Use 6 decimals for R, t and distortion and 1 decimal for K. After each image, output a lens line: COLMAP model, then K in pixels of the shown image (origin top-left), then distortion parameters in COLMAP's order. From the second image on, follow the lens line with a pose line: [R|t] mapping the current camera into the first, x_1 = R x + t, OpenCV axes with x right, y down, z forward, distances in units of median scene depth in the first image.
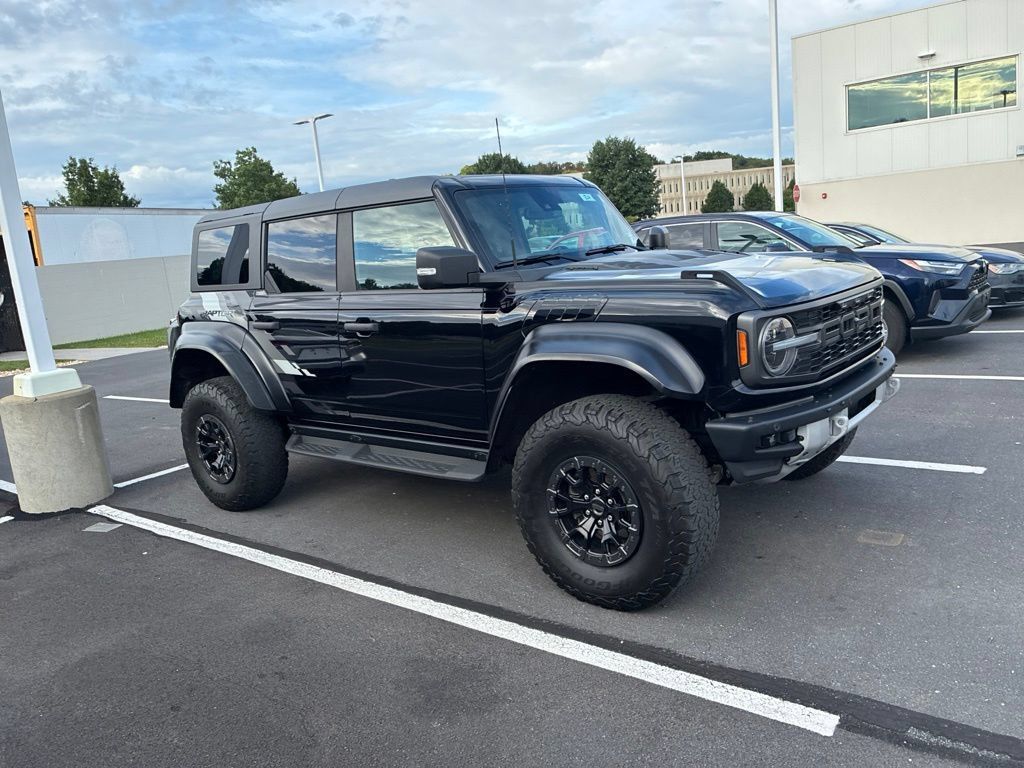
lens RADIAL K [[772.2, 0, 519.5], [0, 772.2, 381.6], [0, 0, 1]] dist [0.046728, -0.066356]
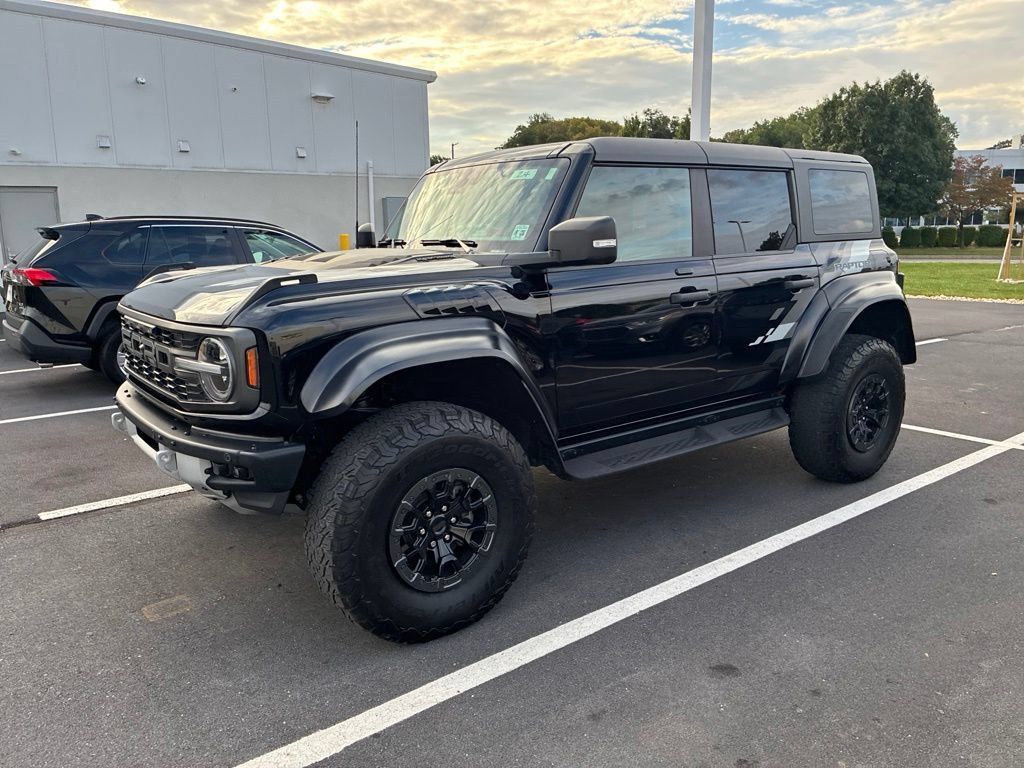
lens RADIAL K [[772.2, 0, 527.1], [0, 772.2, 374.5], [0, 0, 1]] dist [0.046728, -0.066356]
pose [[-0.223354, 0.275077, -0.935118, 0.840397], [-0.136155, 0.941144, 0.309370, -0.276596], [0.965181, 0.196420, -0.172755, 1.118561]]
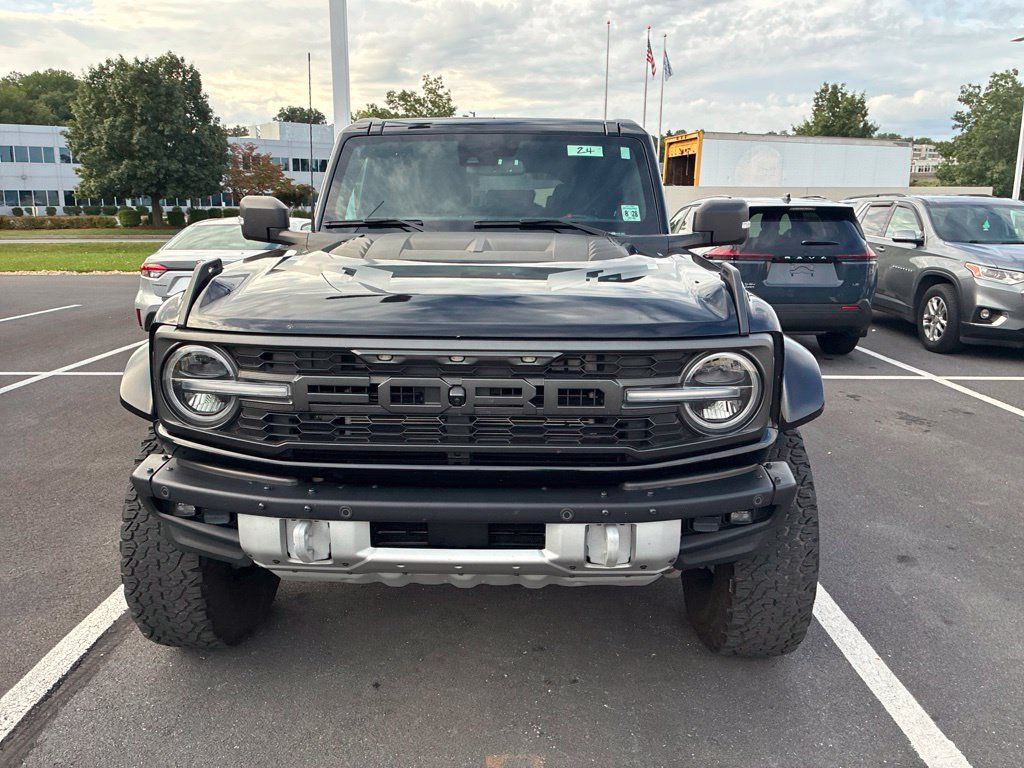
lens RADIAL K [[772.2, 0, 510.8], [0, 772.2, 351.1], [0, 0, 1]] dist [0.046728, -0.066356]
pose [[0.613302, 0.241600, -0.751991, 0.615789], [-0.201749, 0.968405, 0.146590, -0.141100], [0.763648, 0.061810, 0.642667, 0.459758]]
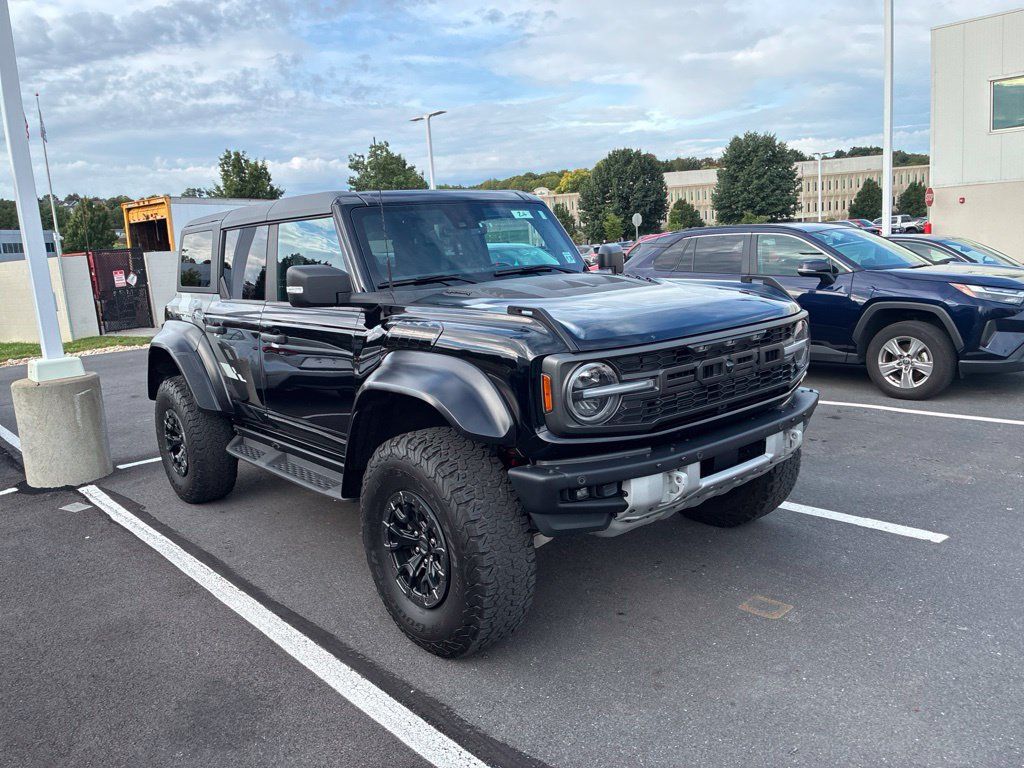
lens RADIAL K [[772.2, 0, 502.6], [0, 772.2, 375.8], [0, 0, 1]] dist [0.046728, -0.066356]
pose [[0.981053, 0.061868, -0.183593, 0.237974], [-0.061757, 0.998071, 0.006330, -0.039047], [0.183631, 0.005129, 0.982982, 0.048596]]
